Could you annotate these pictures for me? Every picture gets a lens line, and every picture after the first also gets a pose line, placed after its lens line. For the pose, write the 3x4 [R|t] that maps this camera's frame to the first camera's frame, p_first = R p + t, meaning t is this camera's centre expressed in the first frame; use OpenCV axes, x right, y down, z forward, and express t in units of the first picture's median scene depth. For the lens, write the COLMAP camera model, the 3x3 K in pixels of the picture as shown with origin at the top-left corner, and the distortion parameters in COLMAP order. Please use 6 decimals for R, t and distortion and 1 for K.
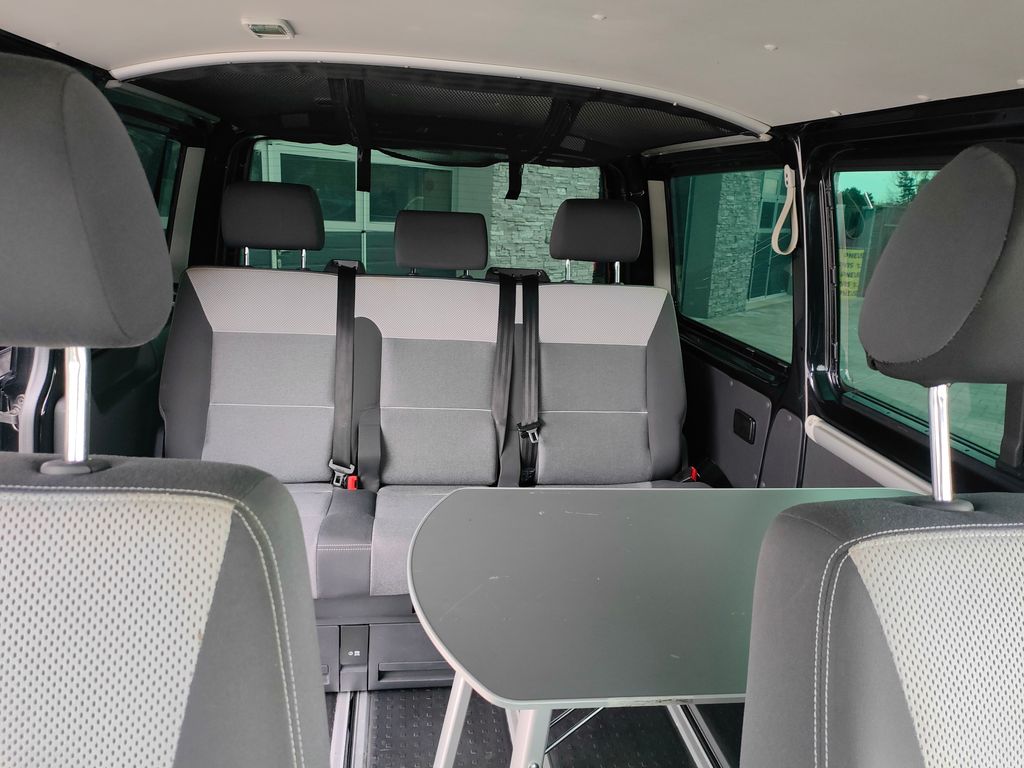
lens RADIAL K [[750.1, 0, 512.0], [0, 750.1, 370.0], [0, 0, 1]] dist [0.008778, -0.085711]
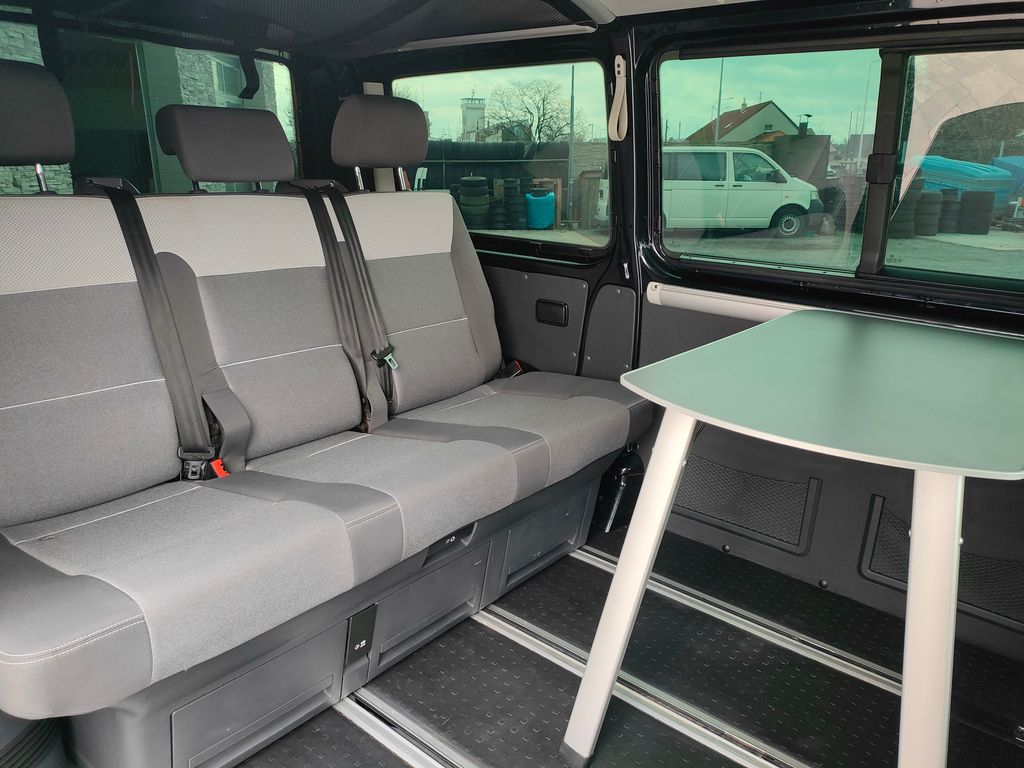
lens RADIAL K [[748.3, 0, 512.0], [0, 748.3, 384.0], [0, 0, 1]] dist [0.077694, -0.093149]
pose [[0.740782, -0.227849, 0.631923, -0.443394], [0.162077, 0.973550, 0.161031, -0.009252], [-0.651900, -0.016869, 0.758118, 0.209003]]
